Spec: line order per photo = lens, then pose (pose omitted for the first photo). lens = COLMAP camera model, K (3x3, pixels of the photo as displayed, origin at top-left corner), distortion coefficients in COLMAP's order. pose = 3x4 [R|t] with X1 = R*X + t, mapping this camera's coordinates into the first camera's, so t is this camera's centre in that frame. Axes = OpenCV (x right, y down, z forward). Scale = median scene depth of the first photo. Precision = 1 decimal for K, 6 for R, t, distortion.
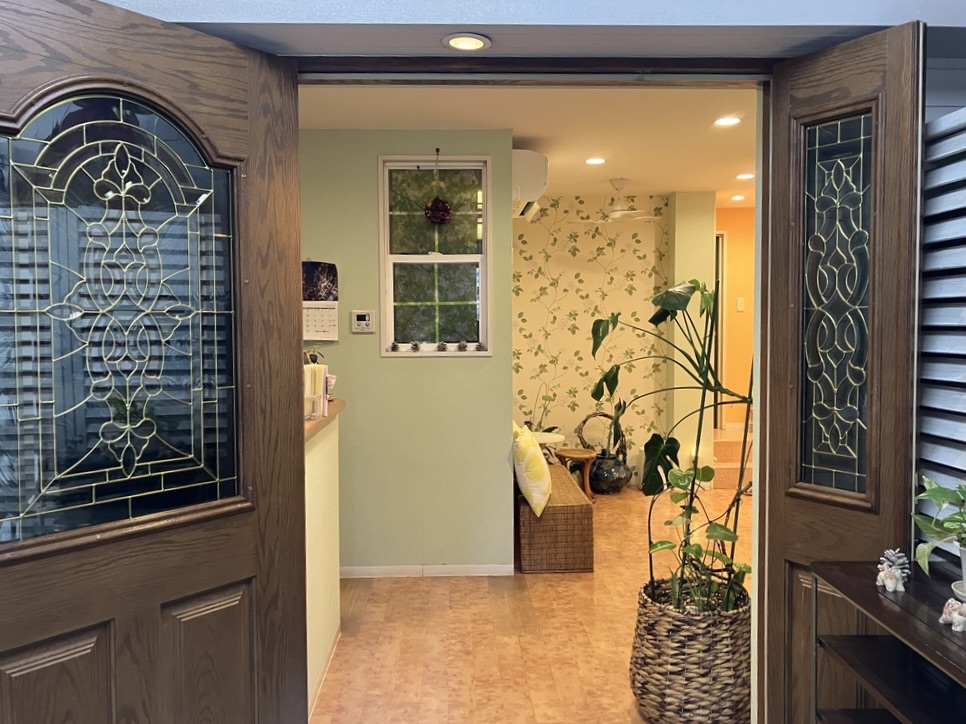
lens RADIAL K [[793.0, 0, 483.0], [0, 793.0, 362.0], [0, 0, 1]] dist [-0.010783, -0.006896]
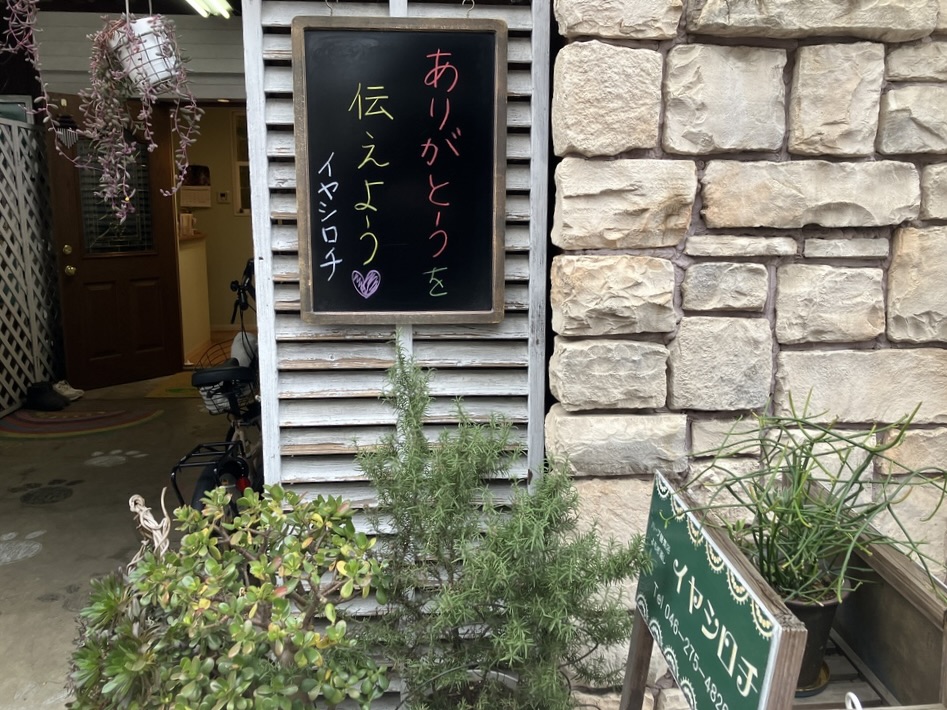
lens RADIAL K [[777.4, 0, 473.5], [0, 777.4, 355.0], [0, 0, 1]] dist [-0.010783, -0.006896]
pose [[0.998298, 0.002215, 0.058278, 0.355914], [-0.010272, 0.990334, 0.138321, 0.064072], [-0.057409, -0.138685, 0.988671, -0.987374]]
